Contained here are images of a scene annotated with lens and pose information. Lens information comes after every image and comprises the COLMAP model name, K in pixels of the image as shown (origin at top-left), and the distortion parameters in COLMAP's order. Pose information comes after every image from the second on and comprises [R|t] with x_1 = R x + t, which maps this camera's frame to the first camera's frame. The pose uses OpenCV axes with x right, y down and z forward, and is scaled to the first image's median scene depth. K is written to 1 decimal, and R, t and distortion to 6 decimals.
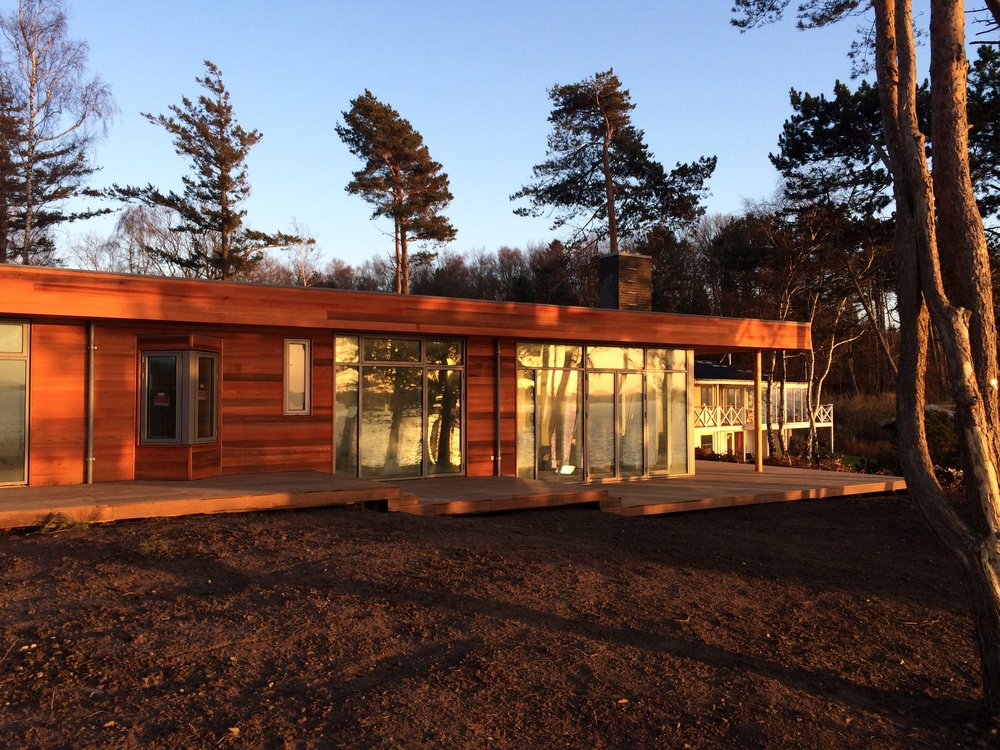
lens RADIAL K [[853.2, 0, 496.9], [0, 853.2, 364.3], [0, 0, 1]] dist [0.075826, -0.096601]
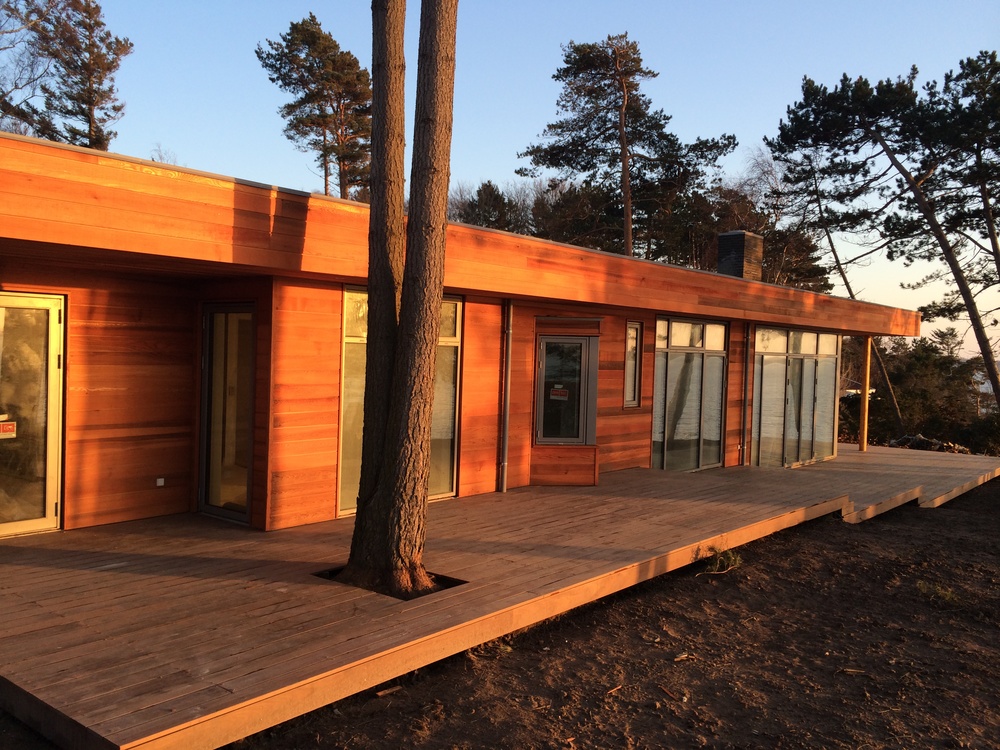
lens RADIAL K [[853.2, 0, 496.9], [0, 853.2, 364.3], [0, 0, 1]] dist [0.075826, -0.096601]
pose [[0.958652, 0.023431, 0.283614, -0.276843], [-0.039934, 0.997820, 0.052546, -0.012003], [-0.281764, -0.061699, 0.957498, 0.079319]]
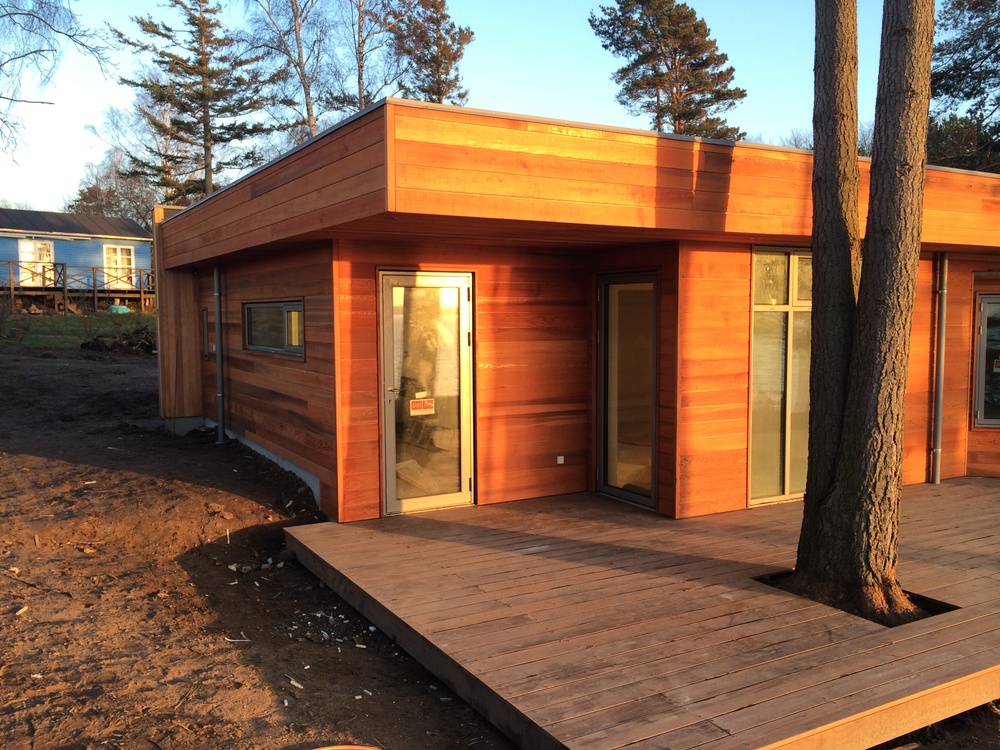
lens RADIAL K [[853.2, 0, 496.9], [0, 853.2, 364.3], [0, 0, 1]] dist [0.075826, -0.096601]
pose [[0.996809, 0.006654, -0.079546, -0.298632], [0.001256, 0.995089, 0.098980, -0.011901], [0.079814, -0.098764, 0.991905, 0.106106]]
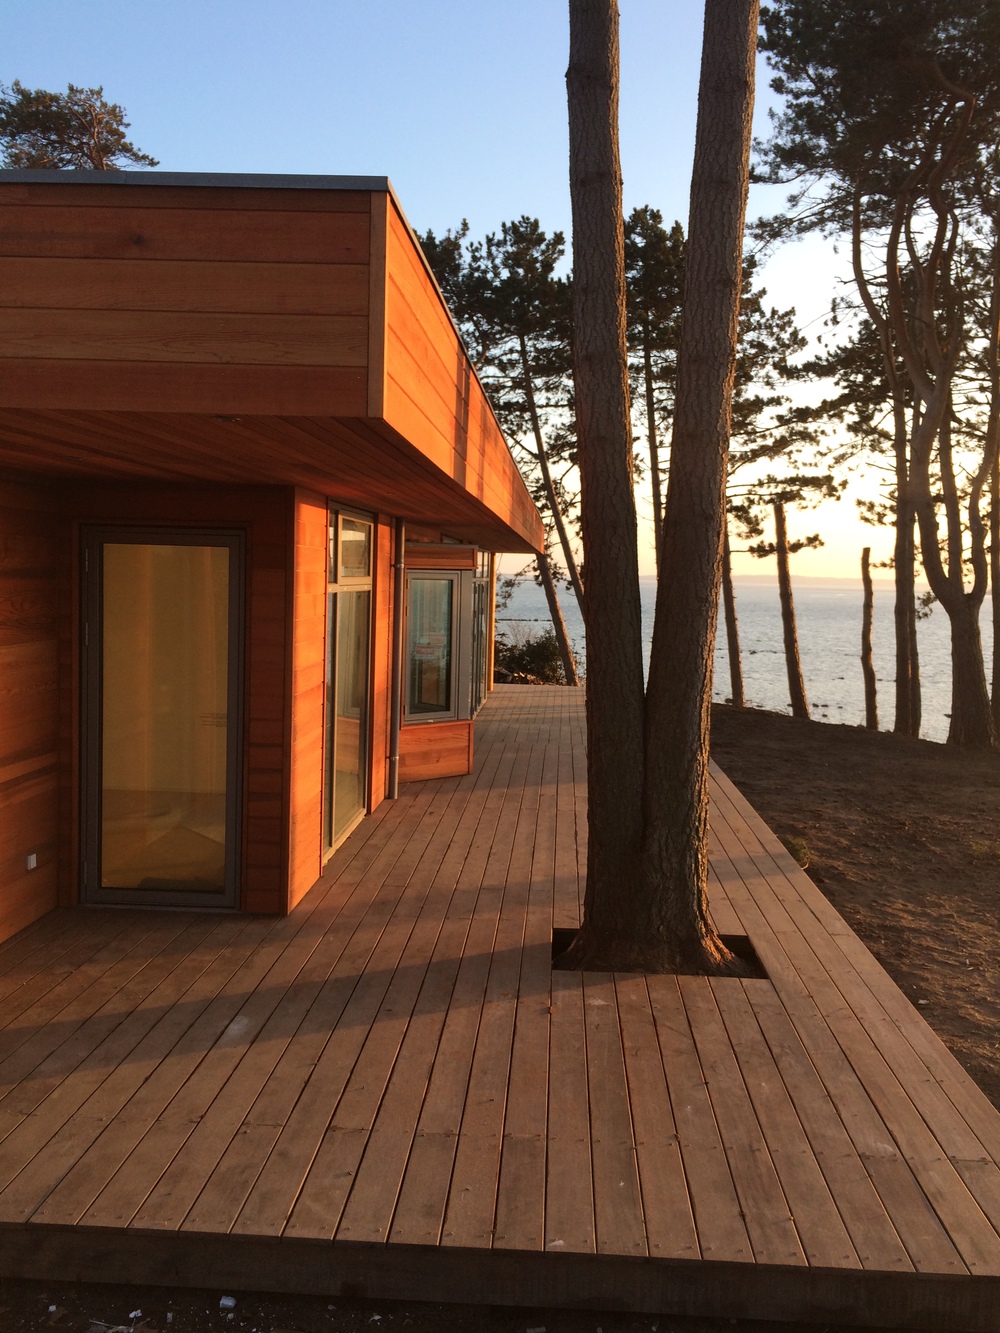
lens RADIAL K [[1143.4, 0, 488.9], [0, 1143.4, 649.9], [0, 0, 1]] dist [0.082960, -0.103939]
pose [[0.607816, -0.034284, 0.793337, -0.402982], [-0.059403, 0.994305, 0.088481, -0.013549], [-0.791853, -0.100907, 0.602318, 0.189115]]
